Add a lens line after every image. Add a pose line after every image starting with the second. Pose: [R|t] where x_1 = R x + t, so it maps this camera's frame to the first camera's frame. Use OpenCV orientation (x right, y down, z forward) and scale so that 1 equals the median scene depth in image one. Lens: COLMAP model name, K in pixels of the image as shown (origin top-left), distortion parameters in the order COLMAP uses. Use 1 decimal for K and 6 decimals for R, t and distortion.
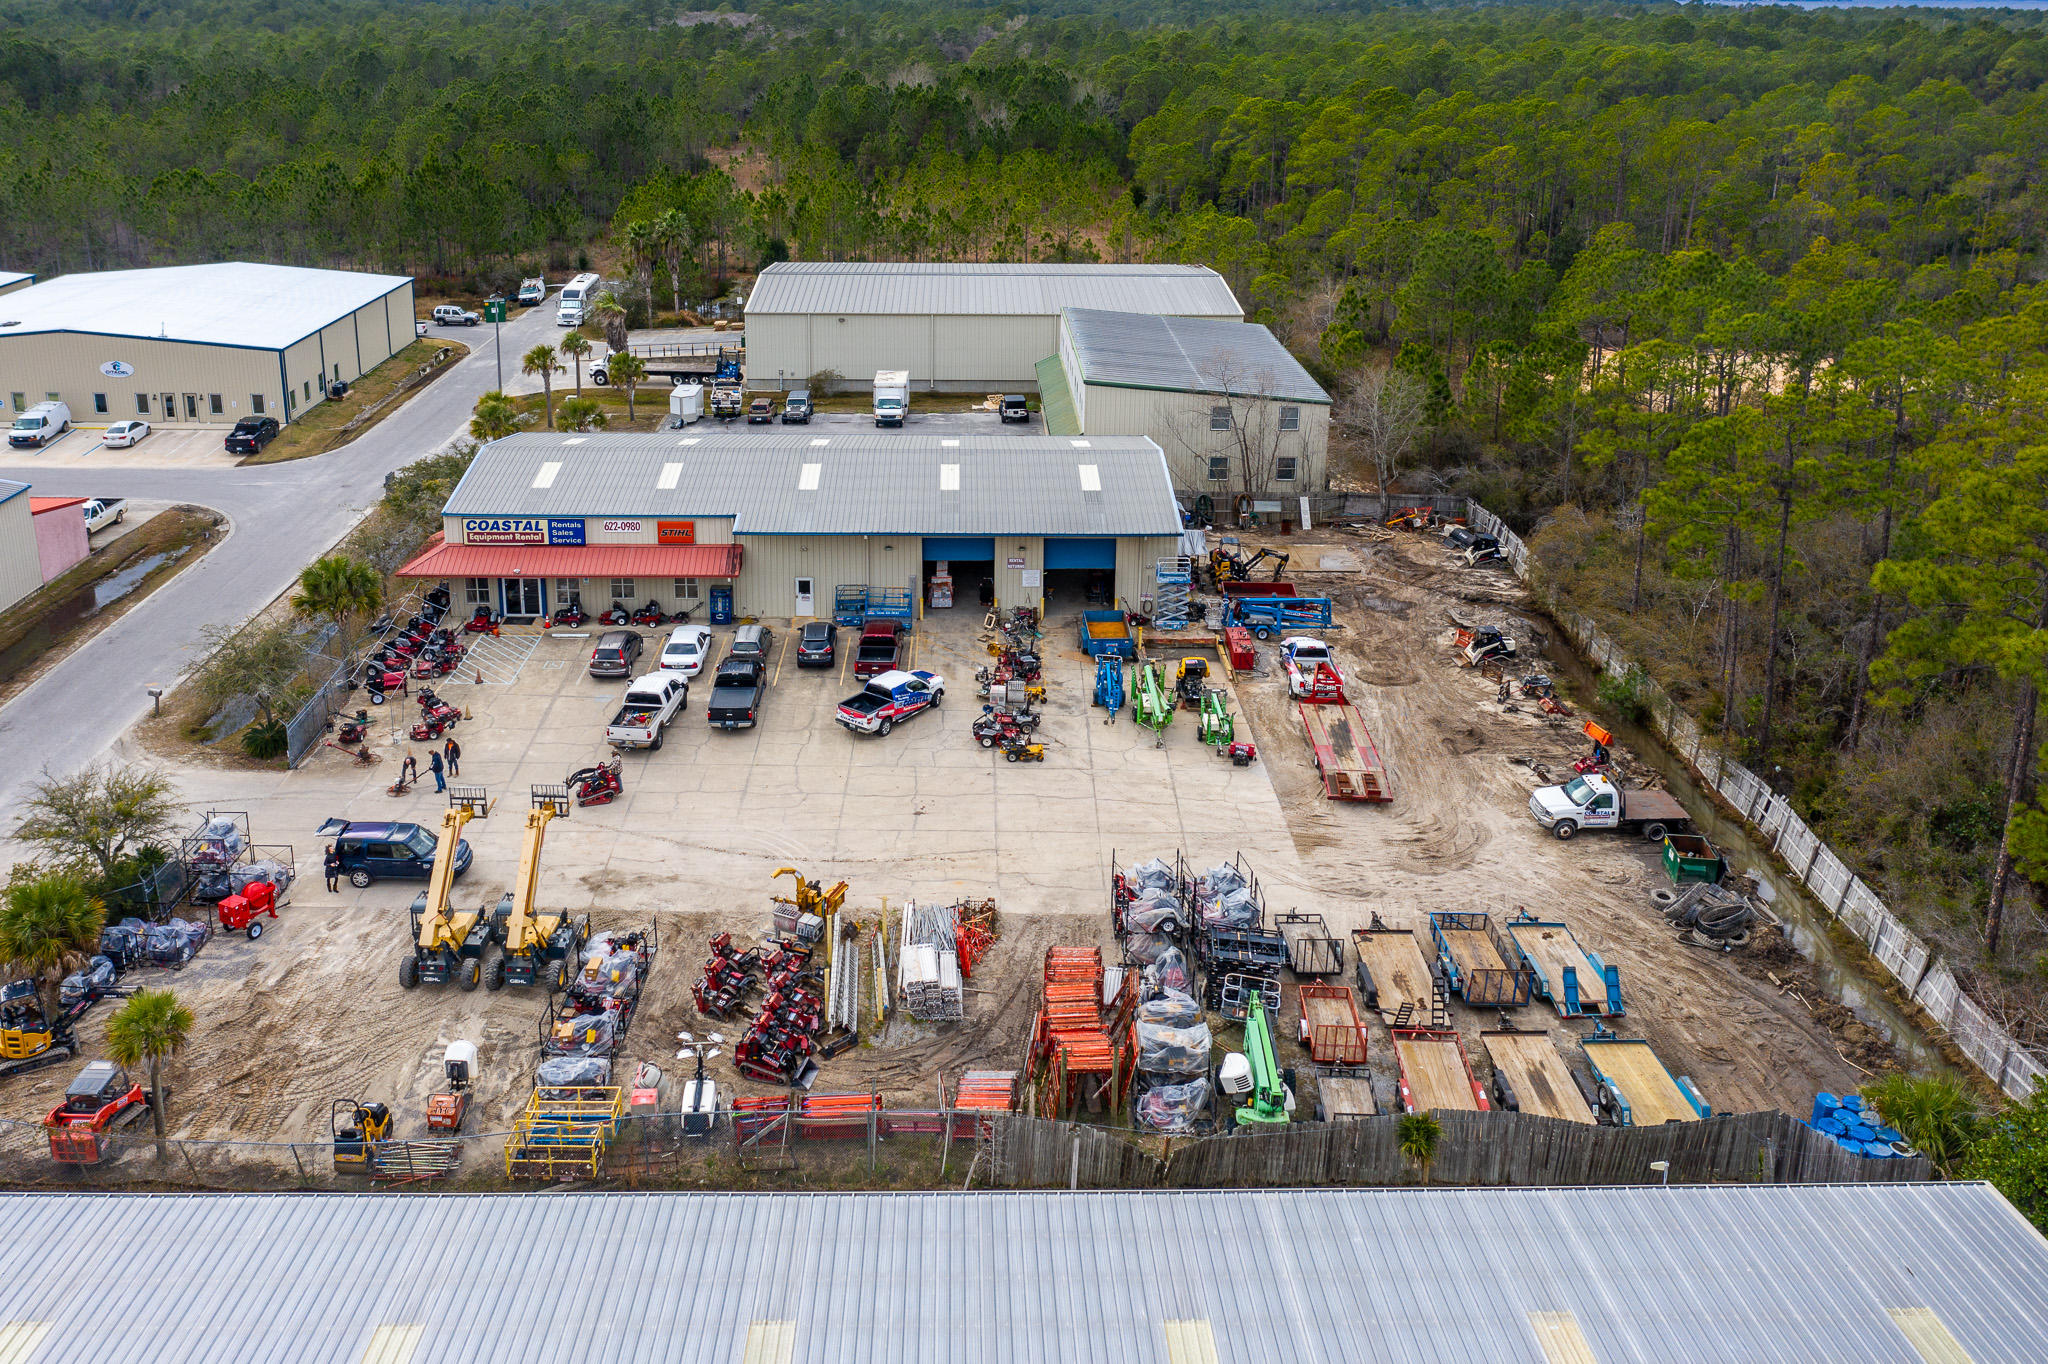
lens RADIAL K [[1613.8, 0, 1023.2], [0, 1613.8, 443.2], [0, 0, 1]] dist [-0.005367, -0.004570]
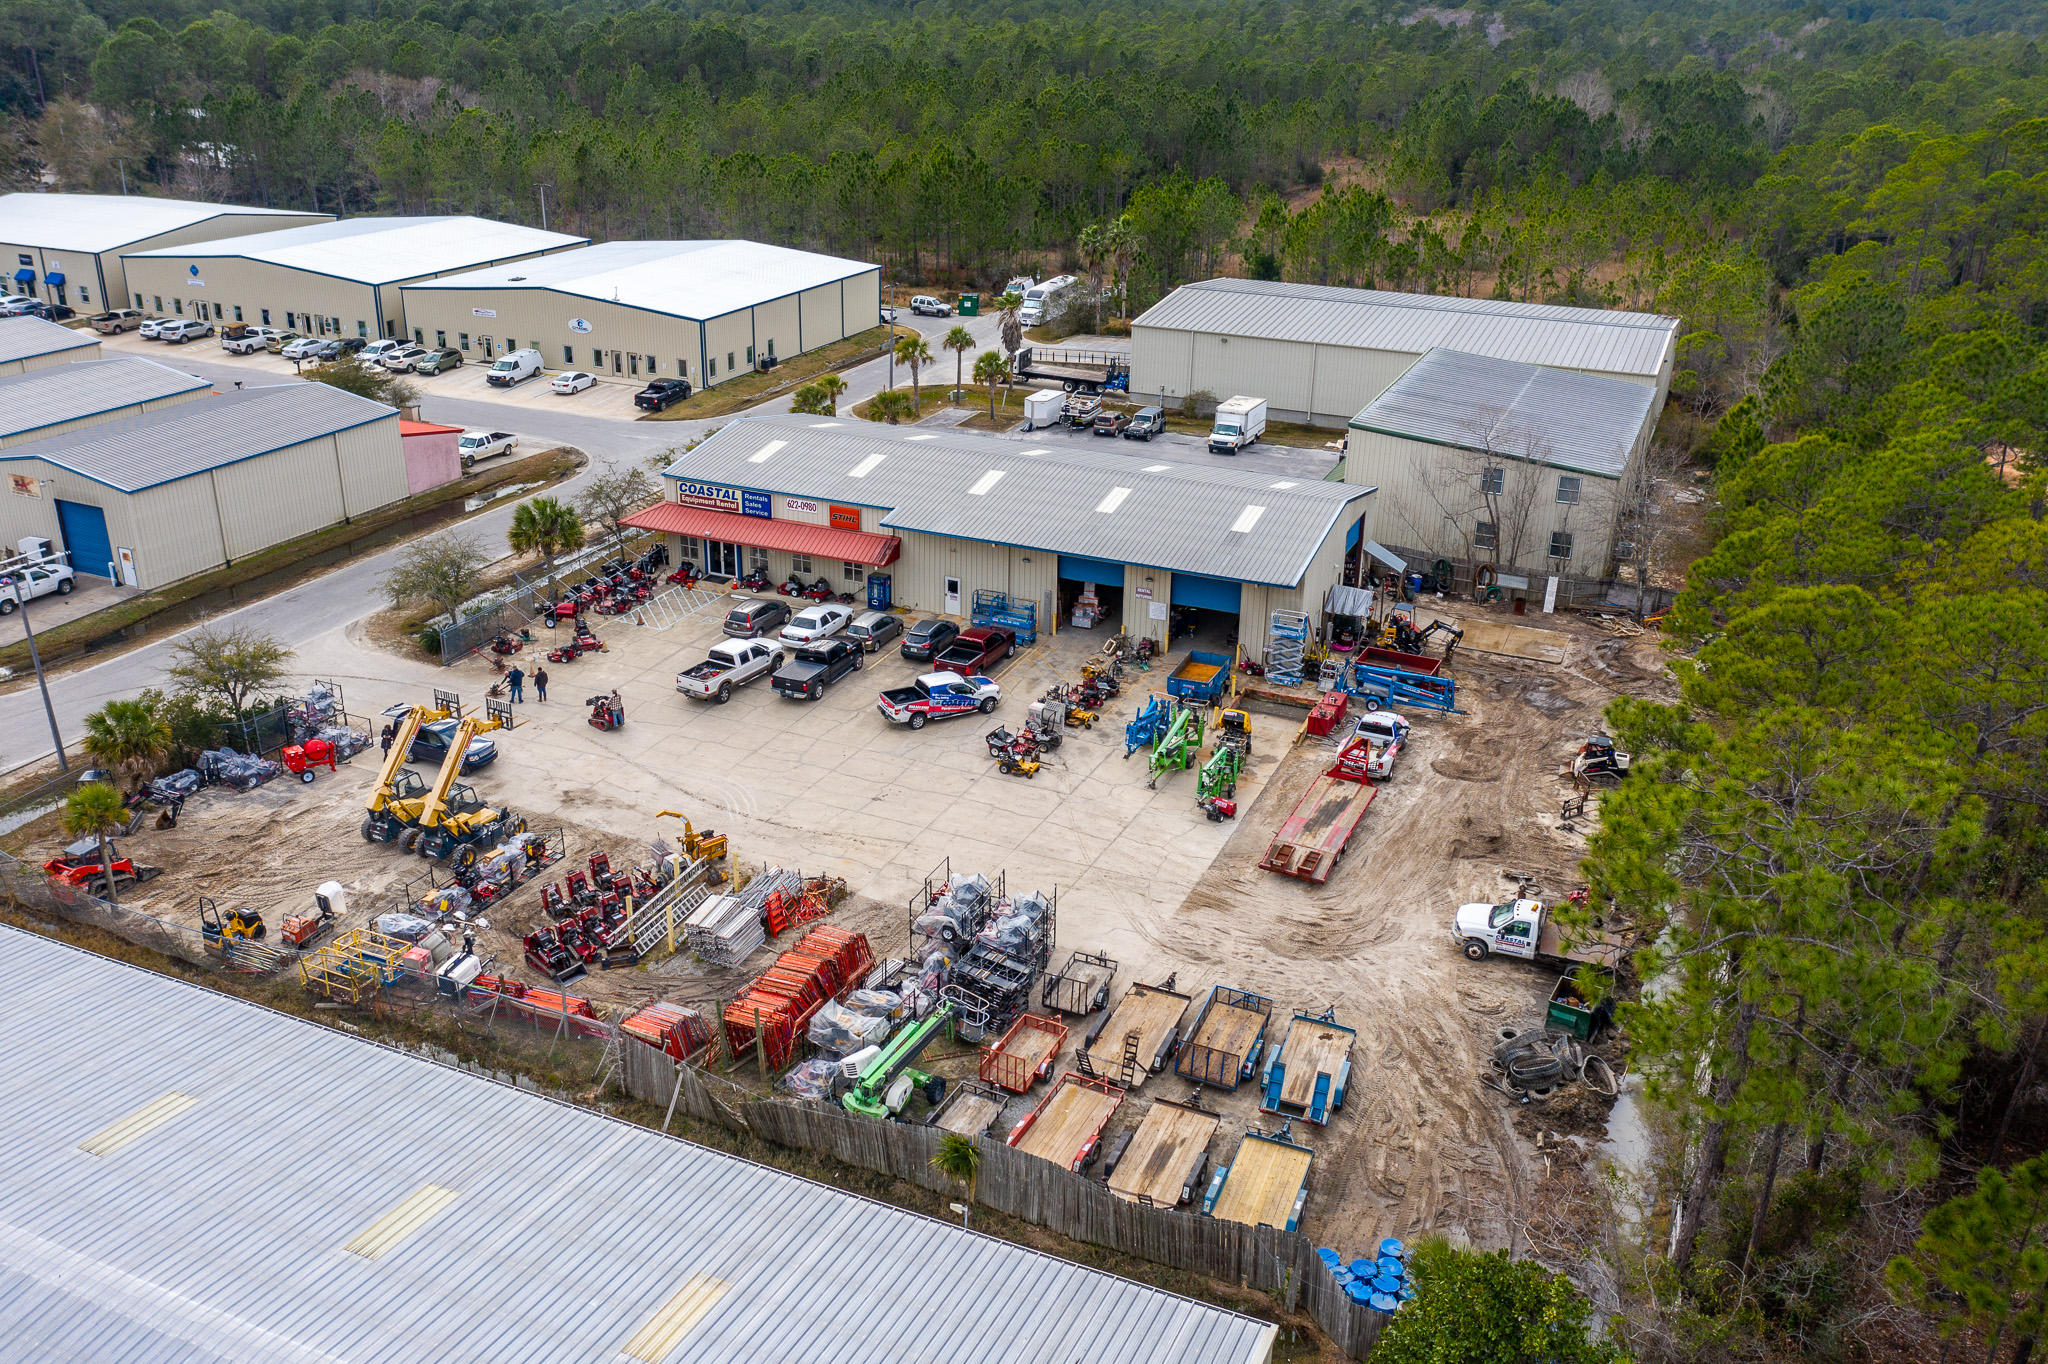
lens RADIAL K [[1645.9, 0, 1024.0], [0, 1645.9, 682.0], [0, 0, 1]] dist [-0.010259, -0.006588]
pose [[0.913539, 0.166244, -0.371227, 0.312382], [-0.117594, 0.981635, 0.150217, -0.015291], [0.389382, -0.093575, 0.916311, 0.040315]]
